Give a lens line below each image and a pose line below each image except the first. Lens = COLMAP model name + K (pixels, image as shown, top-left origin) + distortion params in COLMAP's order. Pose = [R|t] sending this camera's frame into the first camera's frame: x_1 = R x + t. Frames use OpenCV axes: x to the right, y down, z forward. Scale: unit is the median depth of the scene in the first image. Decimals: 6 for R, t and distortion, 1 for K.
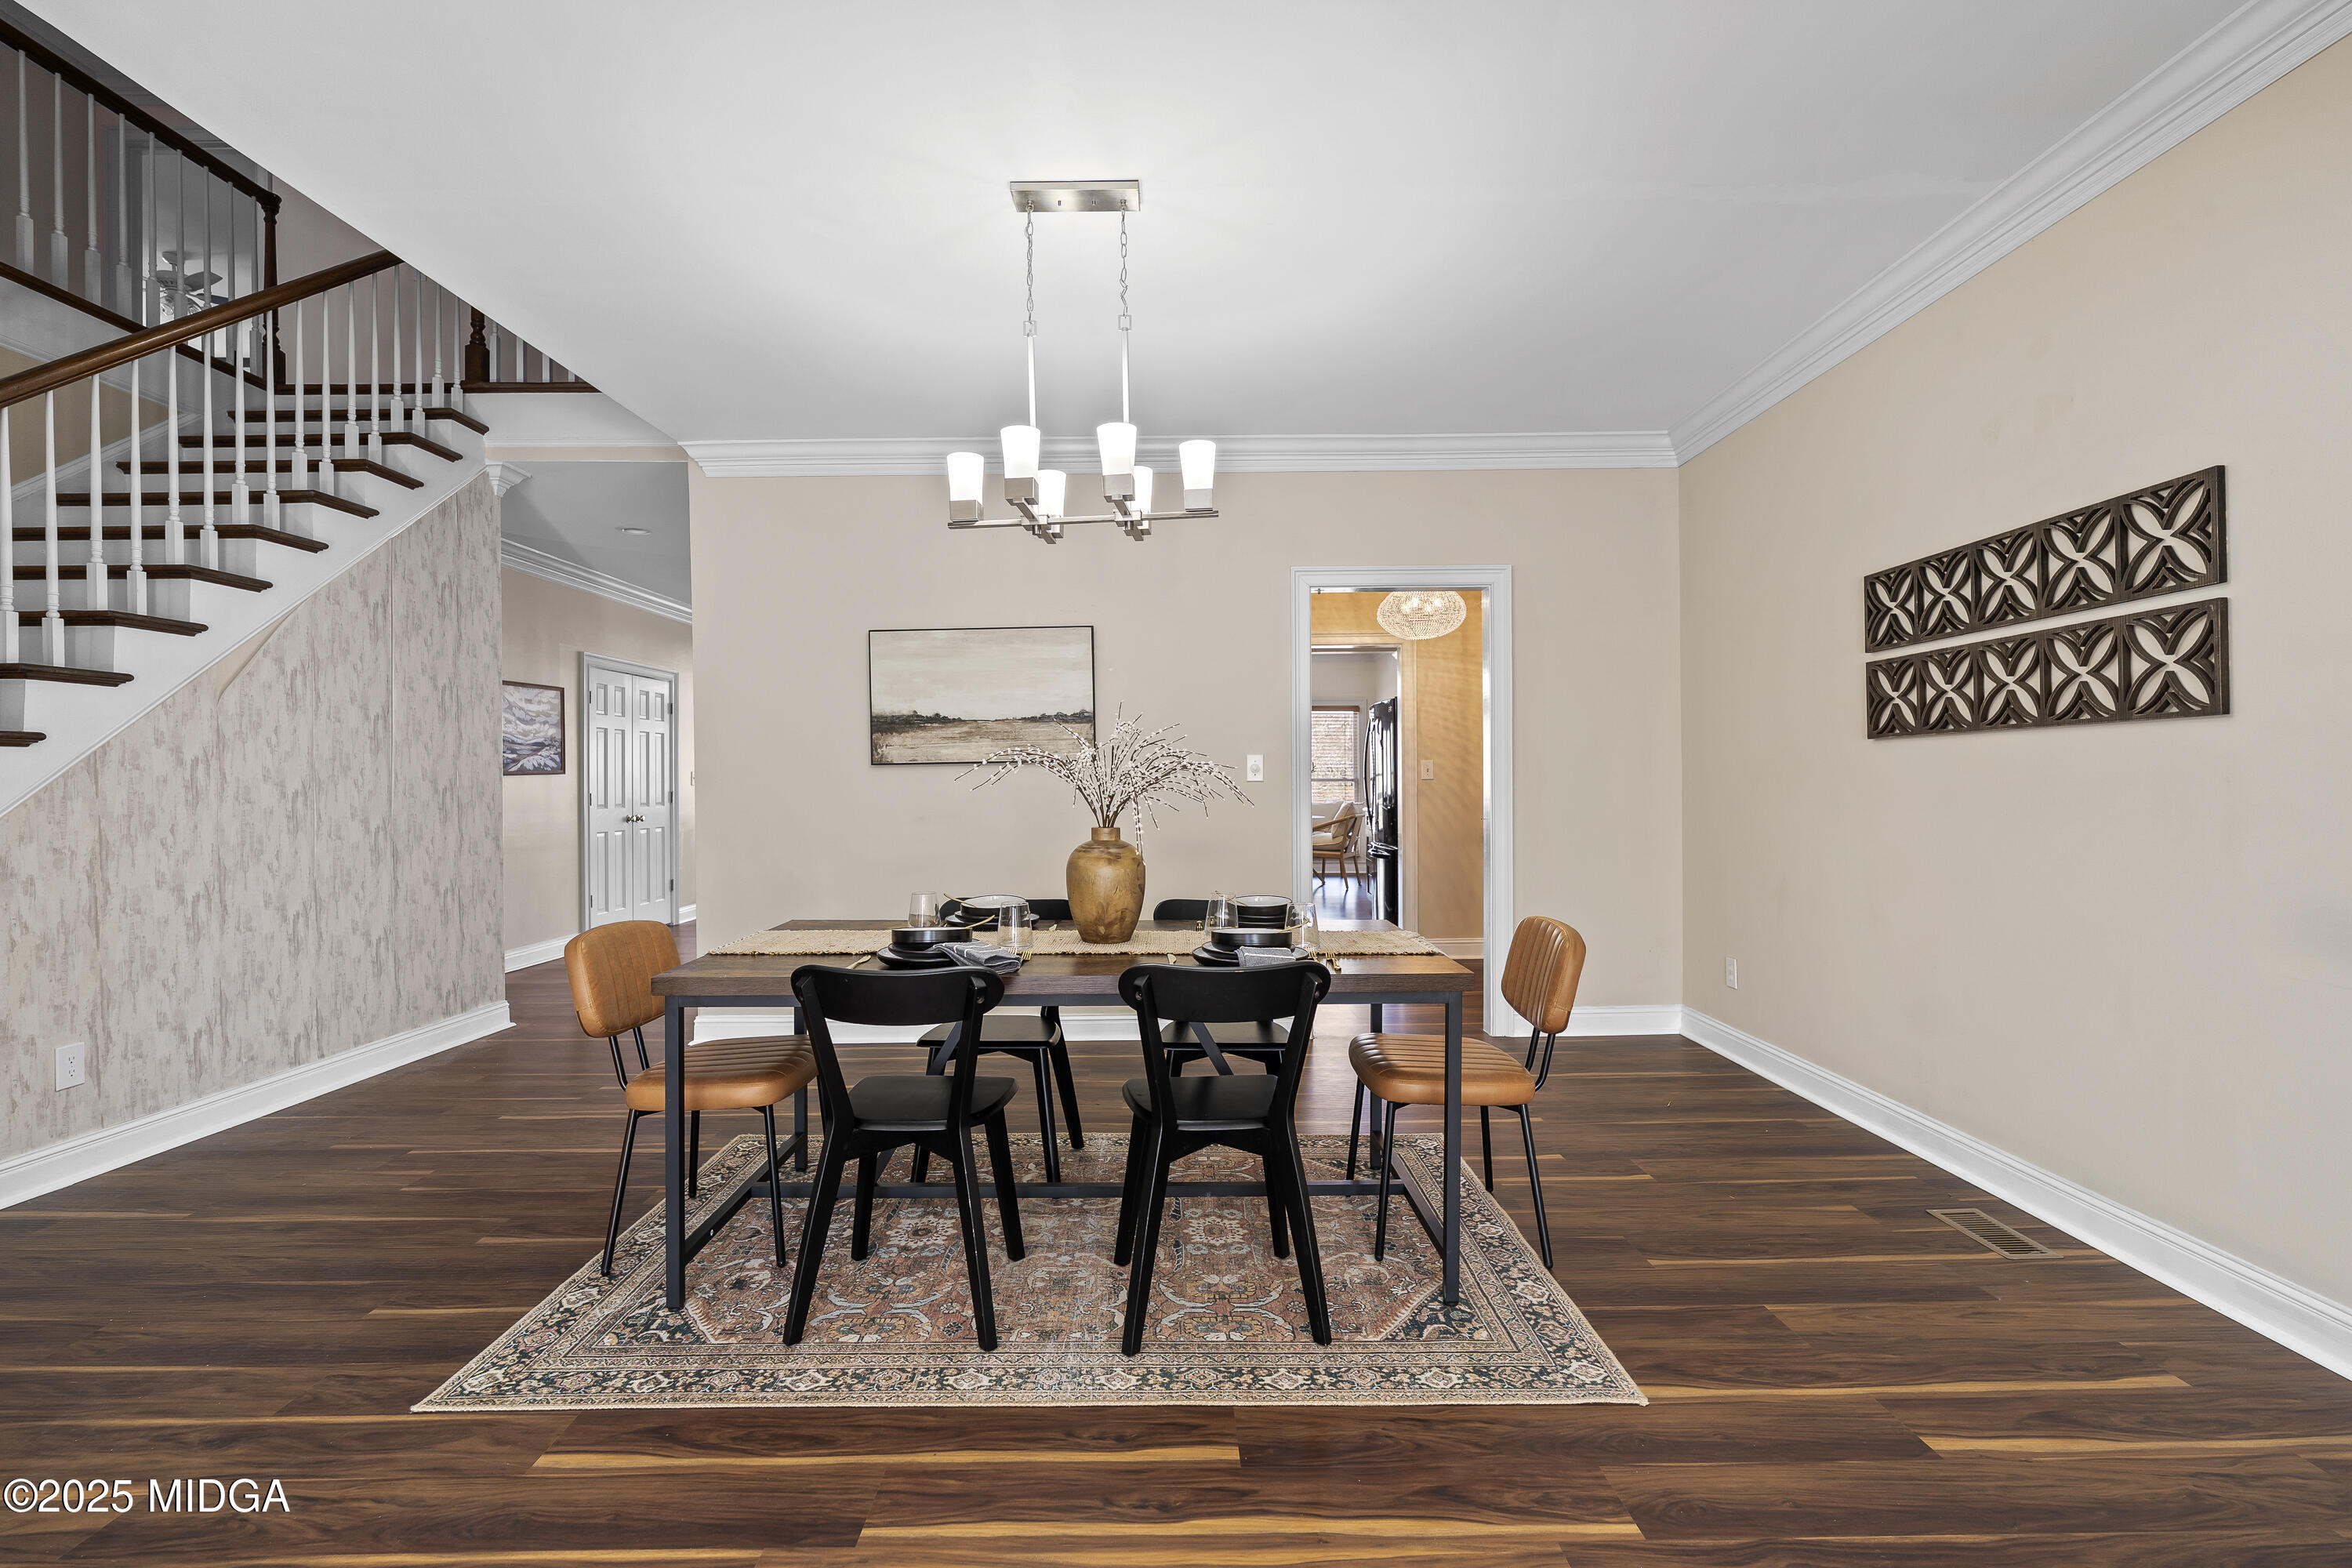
lens RADIAL K [[1073.2, 0, 1165.0], [0, 1073.2, 781.4], [0, 0, 1]] dist [-0.003579, -0.001115]
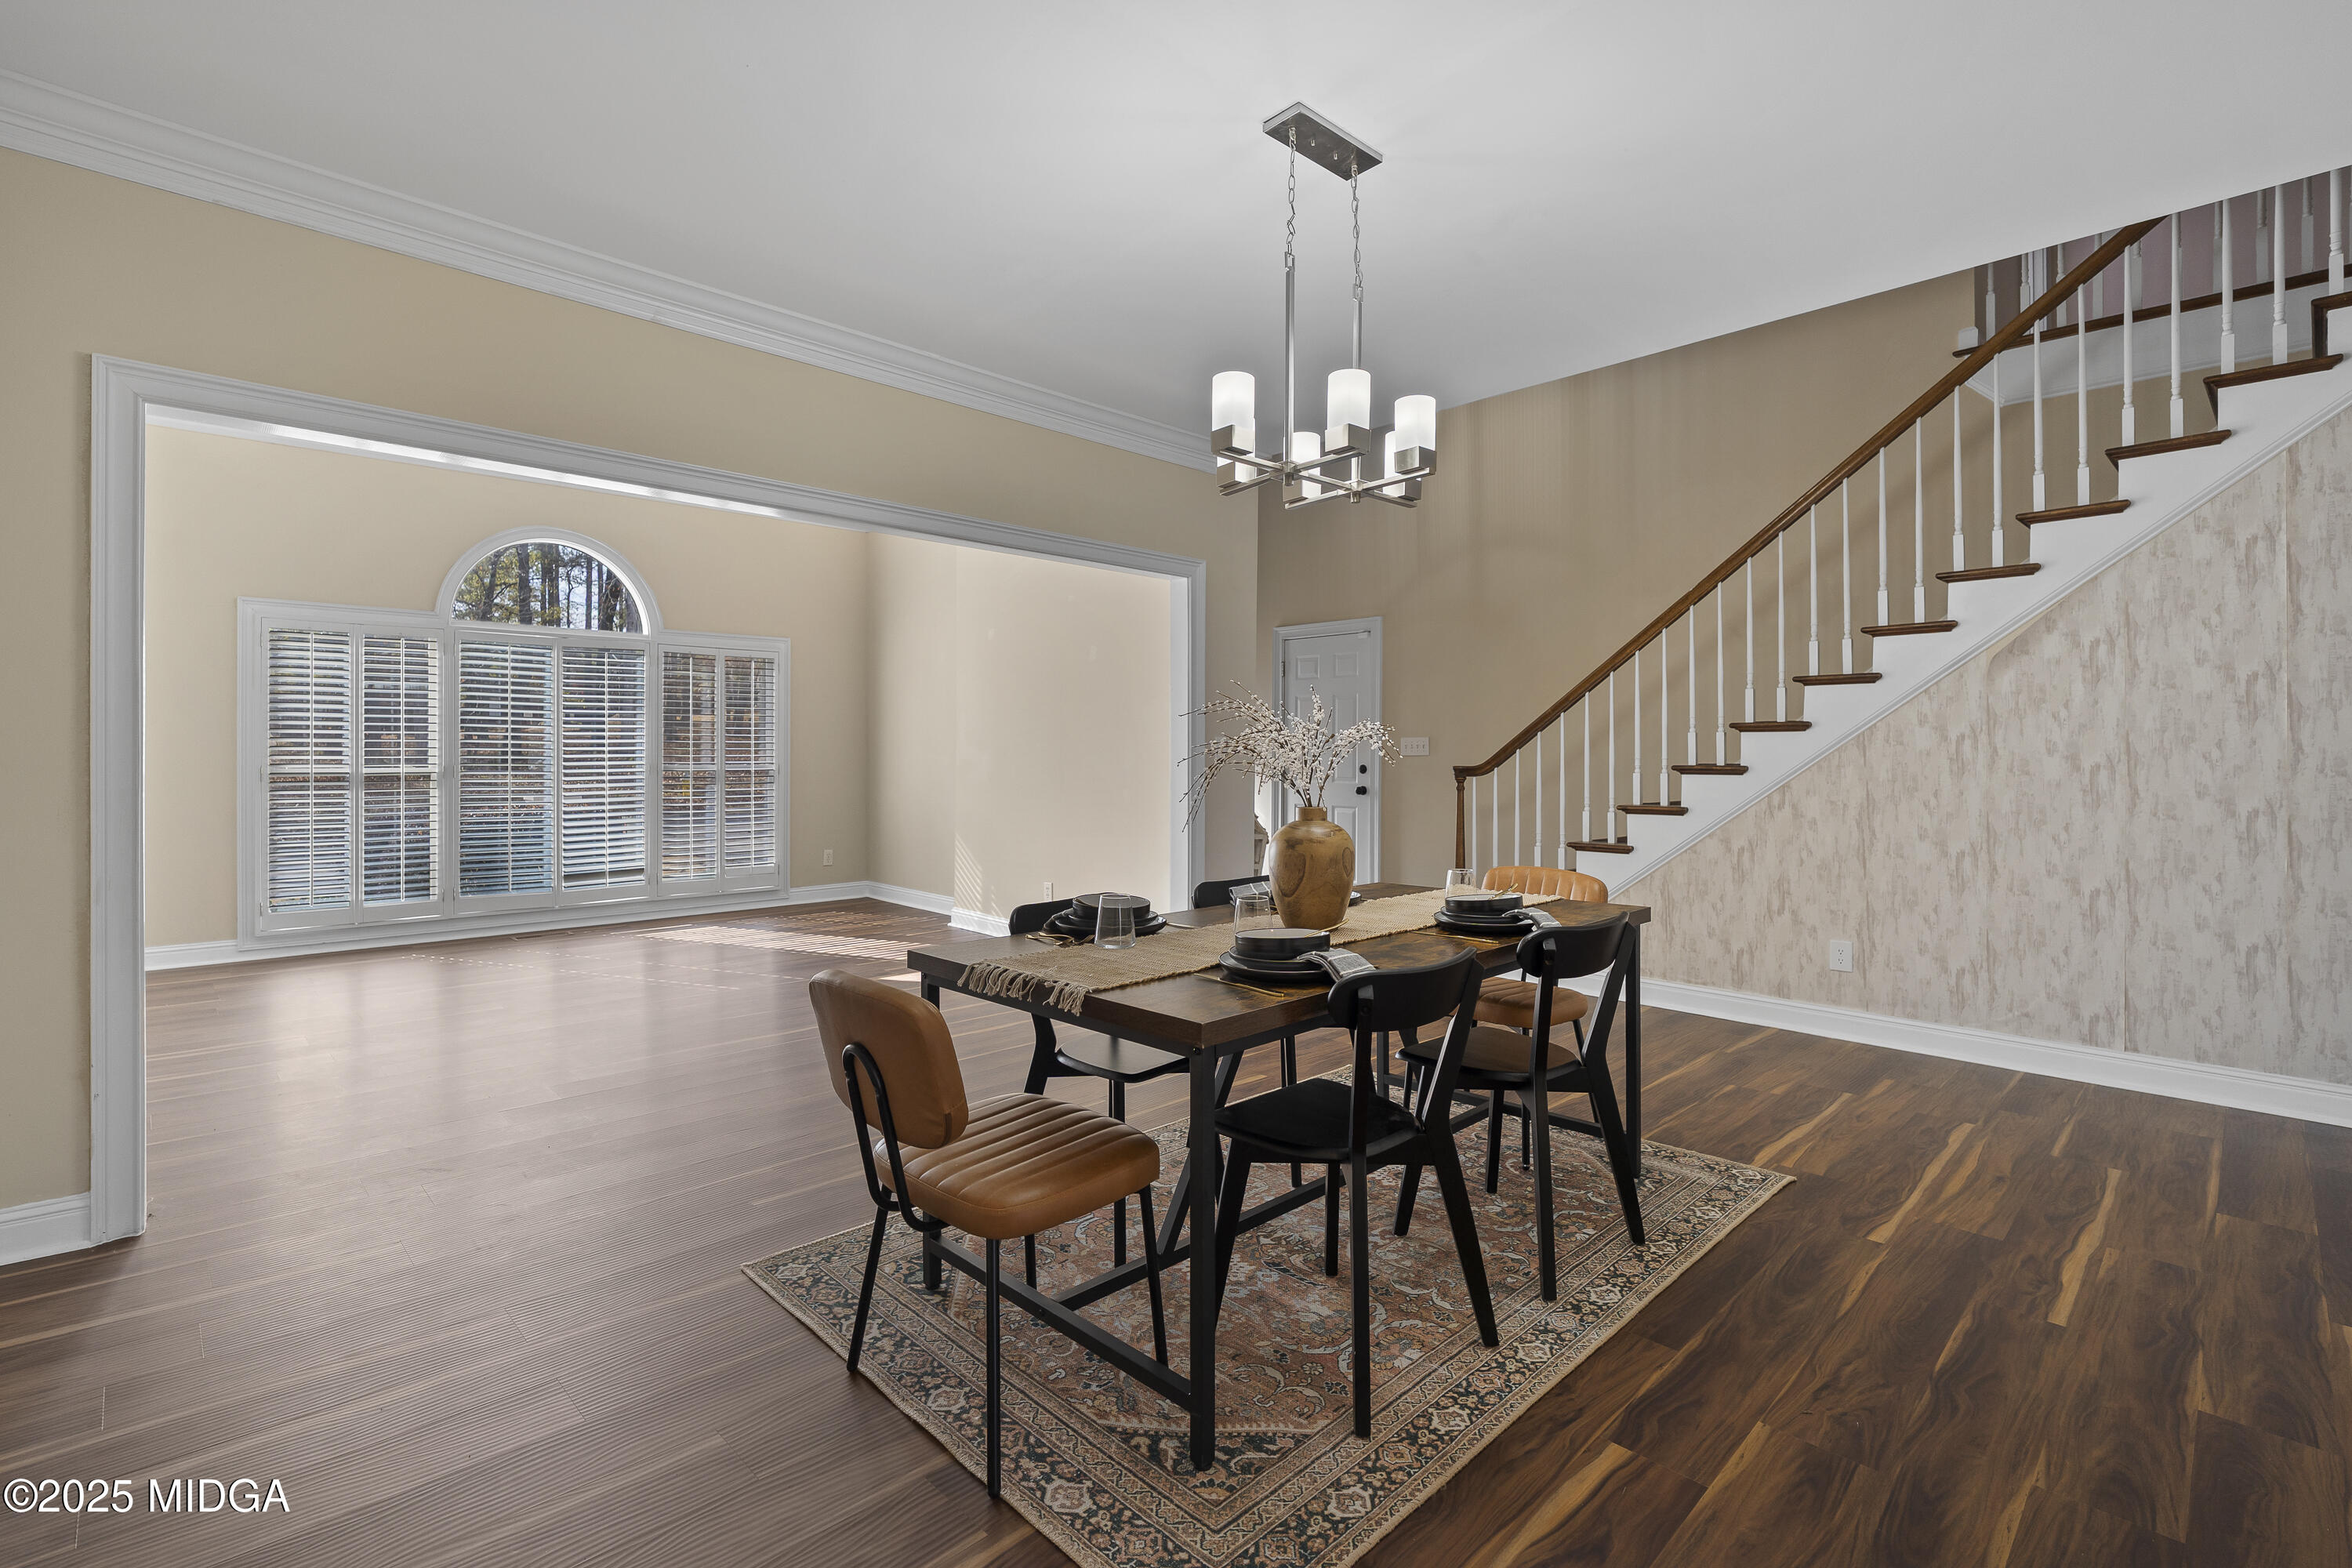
lens RADIAL K [[1073.2, 0, 1165.2], [0, 1073.2, 767.4], [0, 0, 1]] dist [-0.003579, -0.001115]
pose [[-0.723745, 0.010916, -0.689981, 0.579300], [0.000279, 0.999879, 0.015527, -0.004710], [0.690068, 0.011045, -0.723660, 1.366602]]
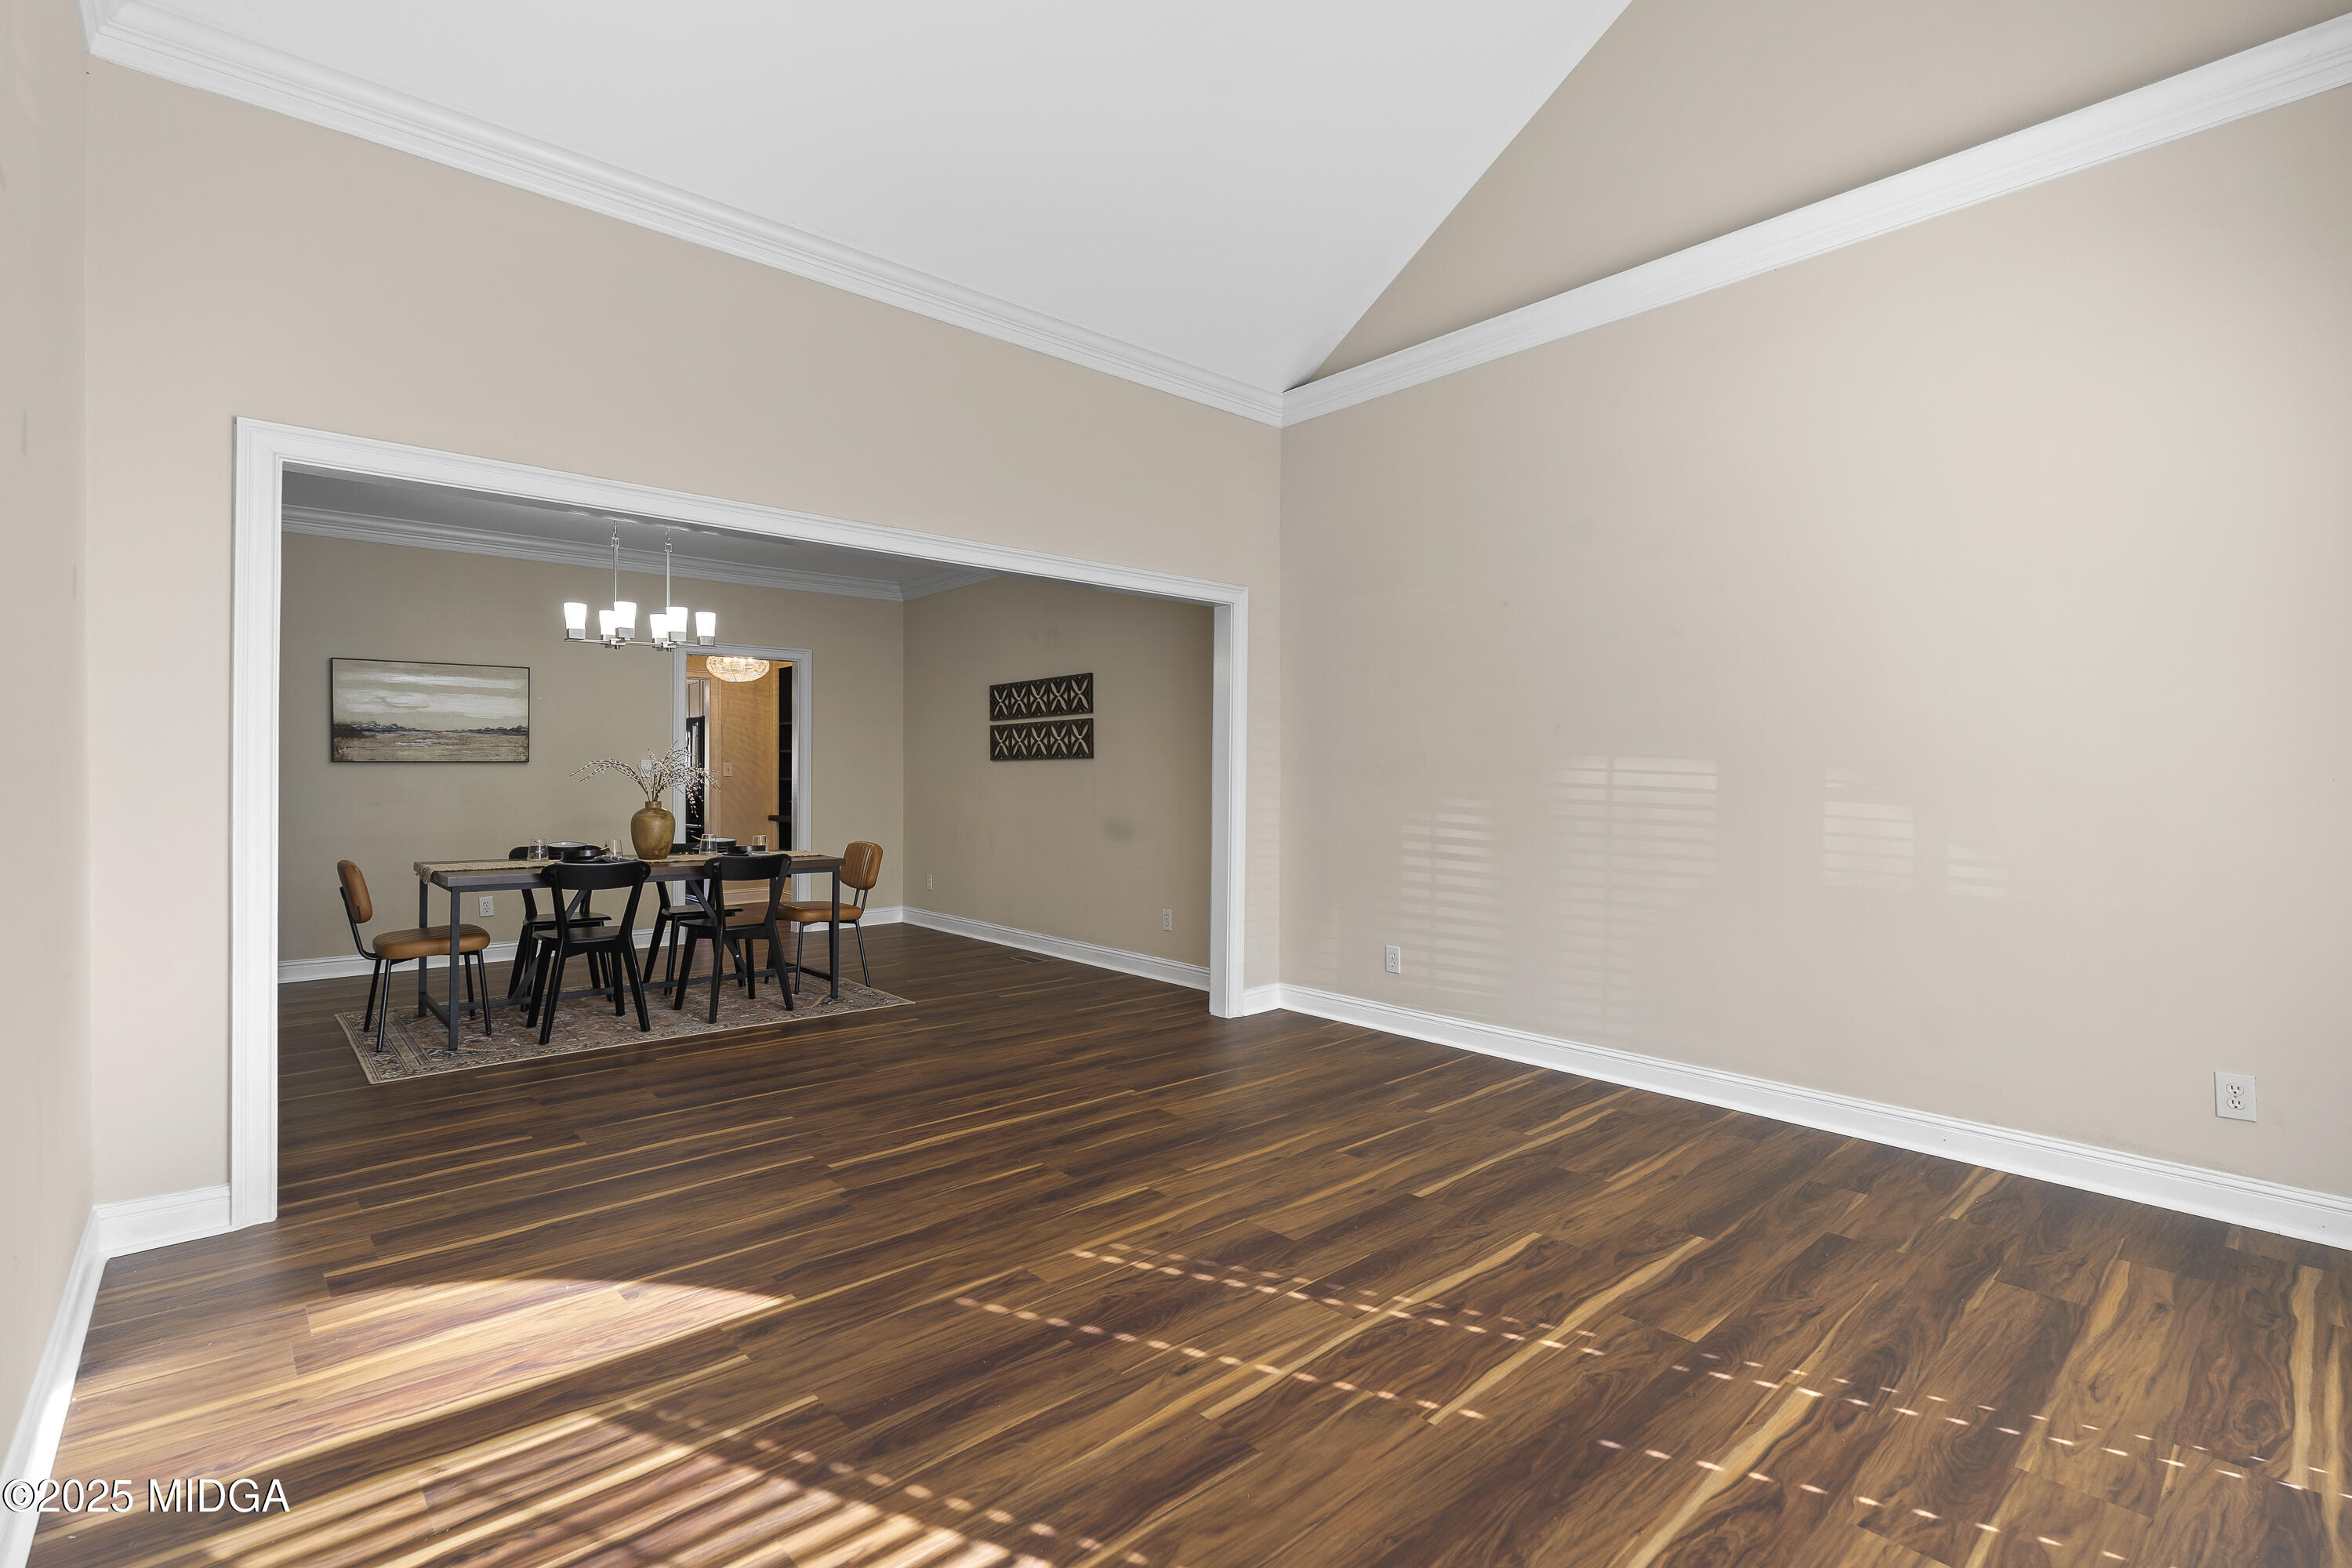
lens RADIAL K [[1073.2, 0, 1173.8], [0, 1073.2, 780.5], [0, 0, 1]] dist [-0.003579, -0.001115]
pose [[0.743096, 0.005997, 0.669158, -0.584627], [-0.008393, 0.999965, 0.000358, -0.003885], [-0.669133, -0.005882, 0.743120, -0.967535]]
